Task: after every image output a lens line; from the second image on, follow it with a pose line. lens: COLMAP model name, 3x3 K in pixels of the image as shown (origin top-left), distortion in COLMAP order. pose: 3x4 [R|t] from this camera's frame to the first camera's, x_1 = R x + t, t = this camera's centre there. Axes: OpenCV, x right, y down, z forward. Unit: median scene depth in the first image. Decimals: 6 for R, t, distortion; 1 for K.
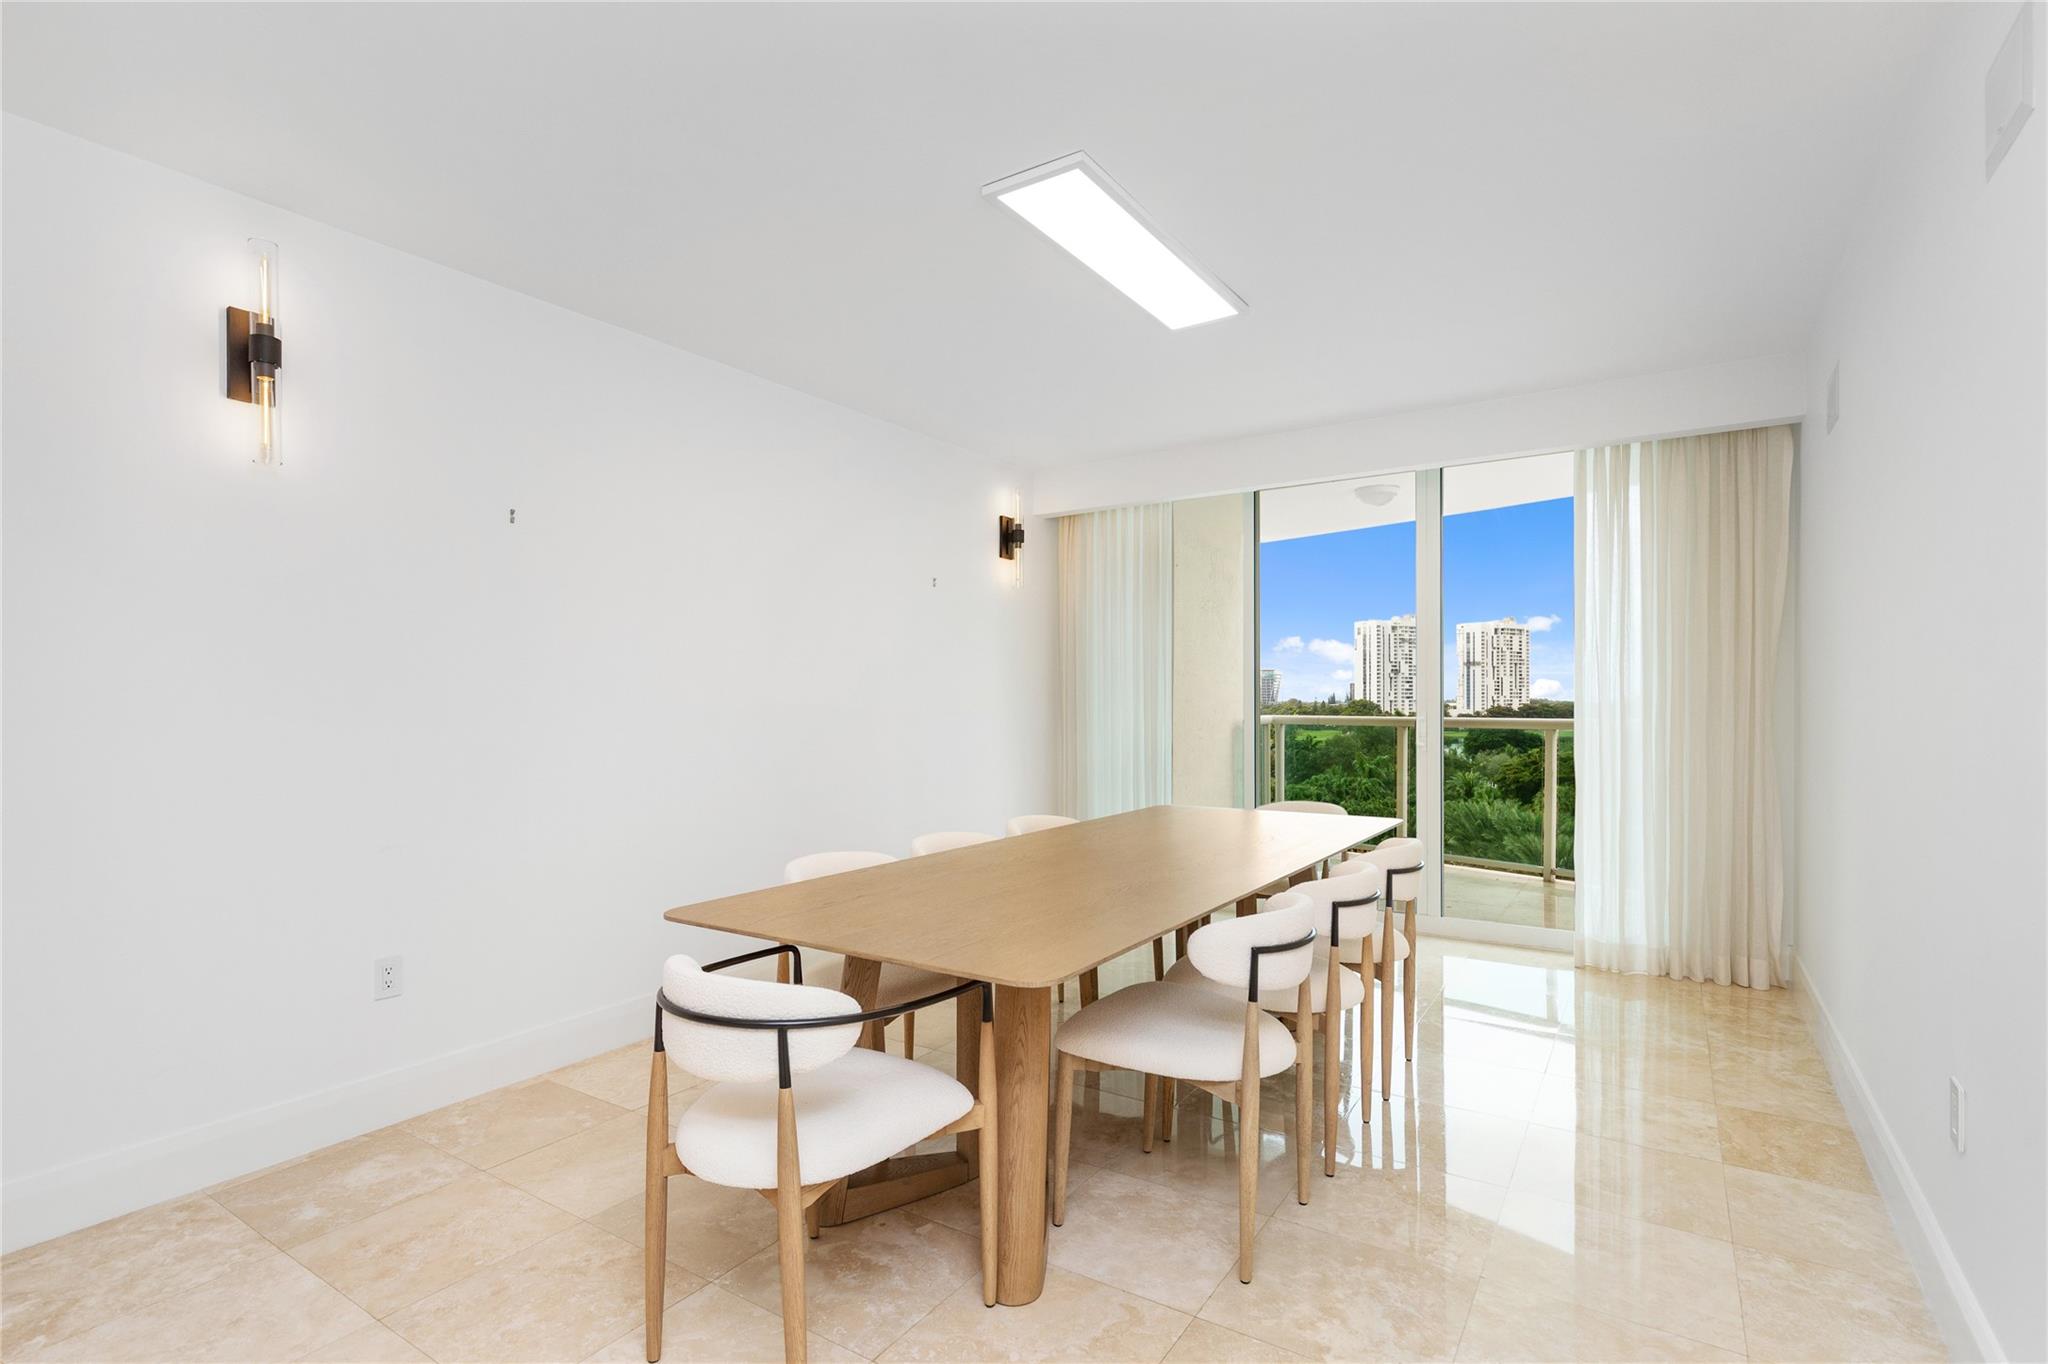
lens RADIAL K [[997.4, 0, 1016.8], [0, 997.4, 709.1], [0, 0, 1]] dist [0.003861, 0.000332]
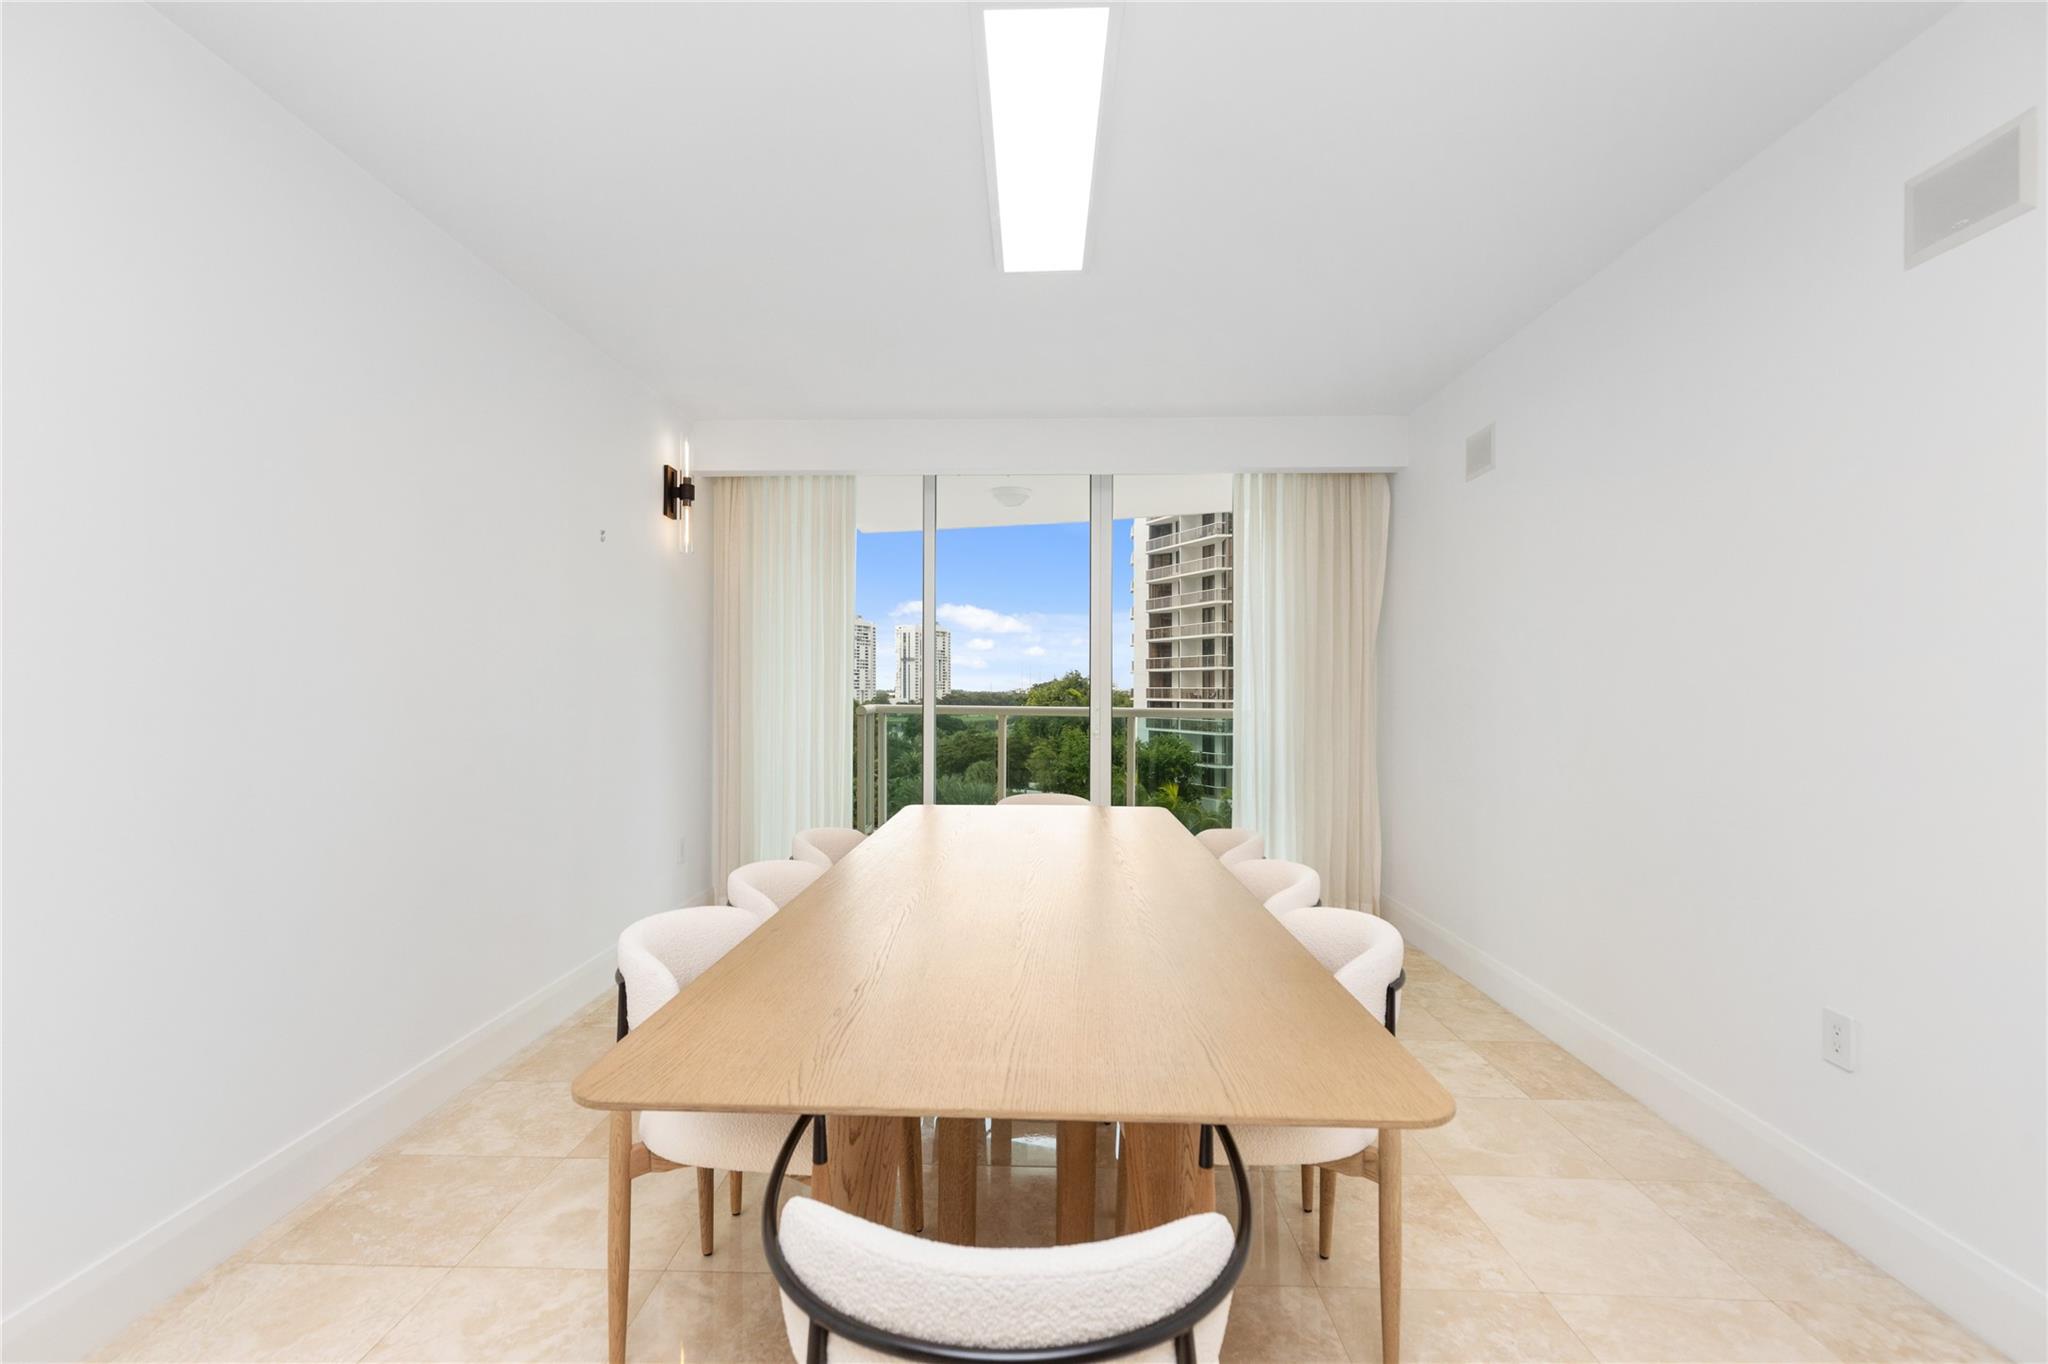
lens RADIAL K [[925.1, 0, 1014.1], [0, 925.1, 688.1], [0, 0, 1]] dist [0.010599, -0.001453]
pose [[0.850664, 0.008201, 0.525646, -0.197212], [-0.002787, 0.999935, -0.011091, -0.001012], [-0.525702, 0.007970, 0.850631, 0.222127]]
